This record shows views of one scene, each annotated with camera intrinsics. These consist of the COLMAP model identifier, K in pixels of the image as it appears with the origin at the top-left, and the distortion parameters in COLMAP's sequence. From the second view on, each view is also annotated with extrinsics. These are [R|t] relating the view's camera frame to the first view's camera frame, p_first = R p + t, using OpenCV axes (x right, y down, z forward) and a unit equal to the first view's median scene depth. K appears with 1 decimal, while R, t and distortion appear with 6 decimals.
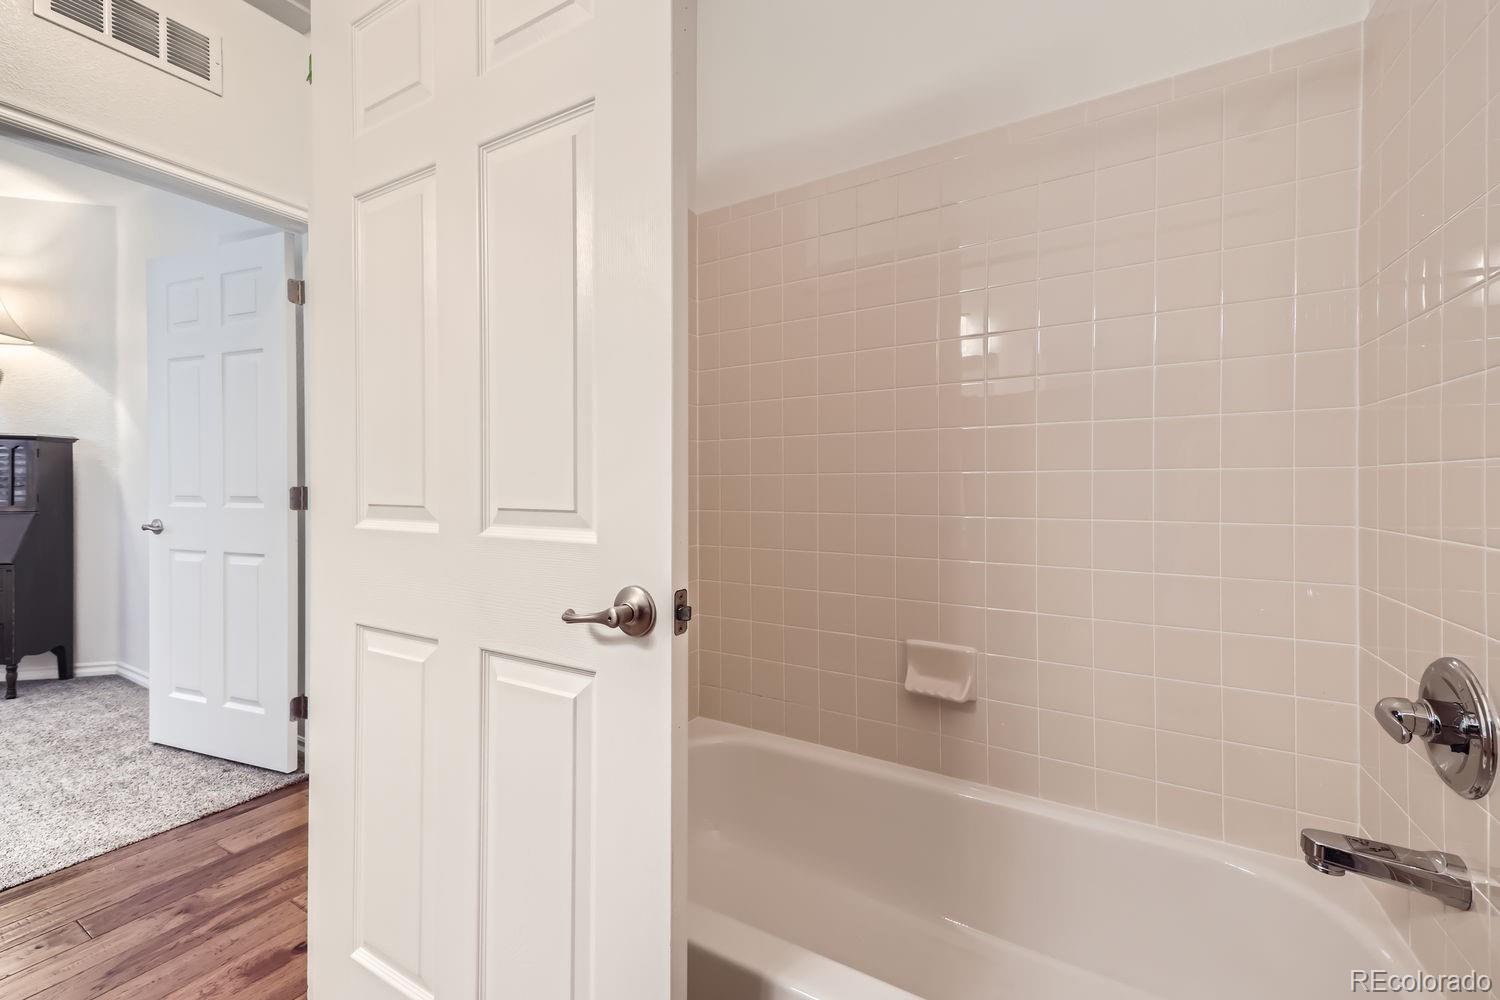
lens RADIAL K [[596.2, 0, 748.9], [0, 596.2, 481.3], [0, 0, 1]] dist [0.035392, -0.011142]
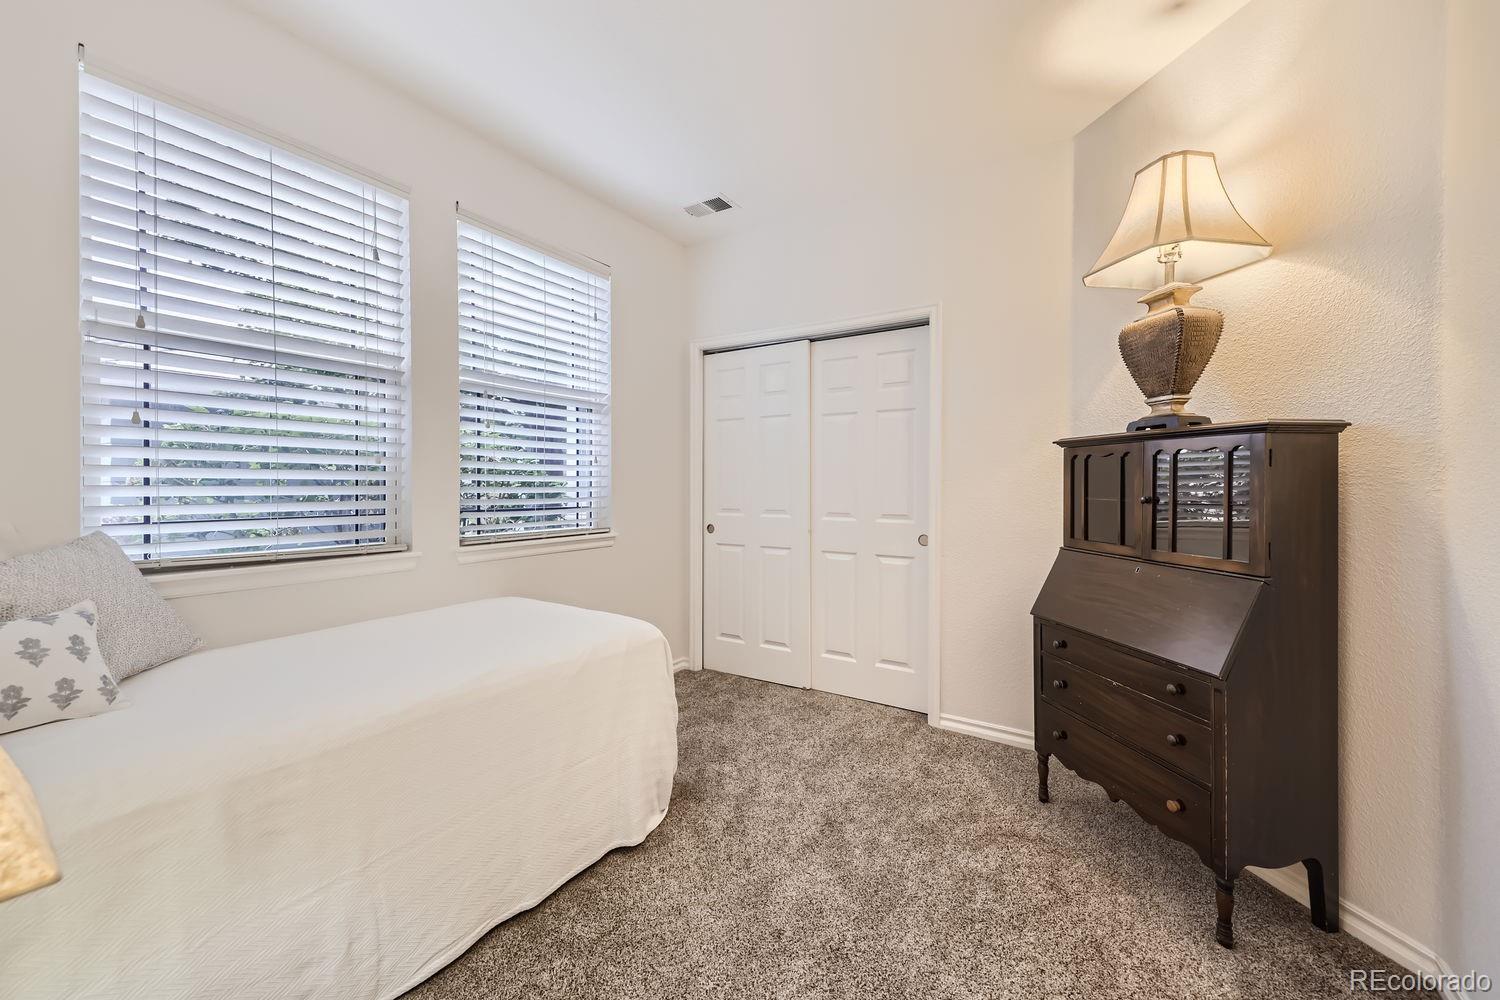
lens RADIAL K [[596.2, 0, 748.9], [0, 596.2, 481.3], [0, 0, 1]] dist [0.035392, -0.011142]
pose [[-0.033541, 0.016885, -0.999295, -0.622469], [0.006339, 0.999841, 0.016681, -0.036107], [0.999417, -0.005775, -0.033642, 0.564827]]
